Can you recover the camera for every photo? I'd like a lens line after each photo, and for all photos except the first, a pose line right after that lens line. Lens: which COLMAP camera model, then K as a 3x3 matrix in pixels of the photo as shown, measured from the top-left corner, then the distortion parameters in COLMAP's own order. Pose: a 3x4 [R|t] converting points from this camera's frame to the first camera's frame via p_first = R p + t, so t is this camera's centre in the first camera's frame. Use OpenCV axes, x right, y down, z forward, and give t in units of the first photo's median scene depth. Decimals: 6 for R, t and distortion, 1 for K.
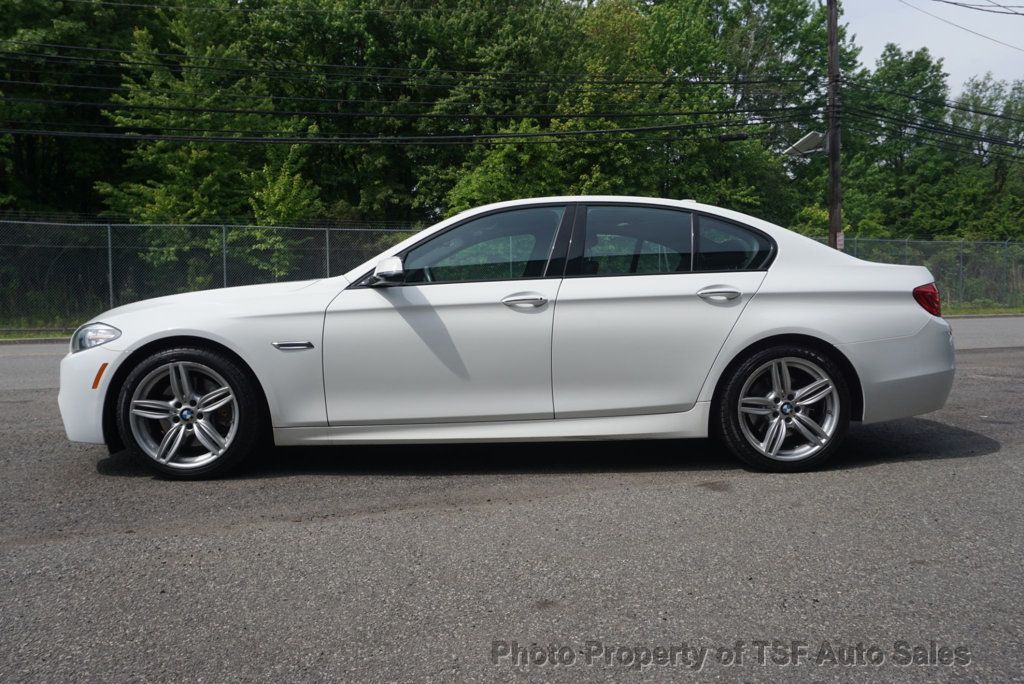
lens RADIAL K [[781.7, 0, 509.0], [0, 781.7, 330.5], [0, 0, 1]] dist [-0.044379, 0.095873]
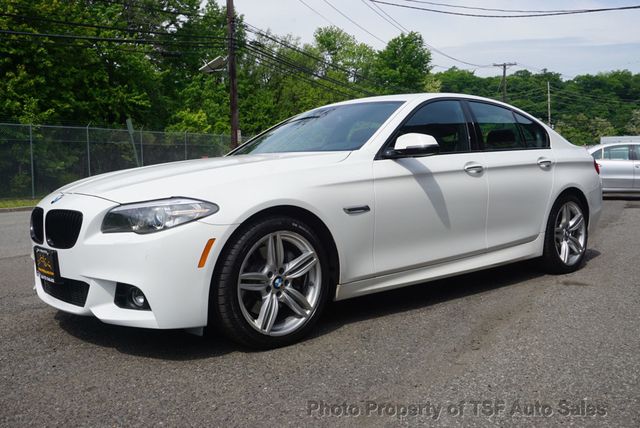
lens RADIAL K [[603.7, 0, 320.5], [0, 603.7, 208.6], [0, 0, 1]] dist [-0.013630, 0.004341]
pose [[0.779417, -0.050157, 0.624494, -0.148085], [0.047278, 0.998657, 0.021201, -0.000456], [-0.624719, 0.013001, 0.780742, 0.060565]]
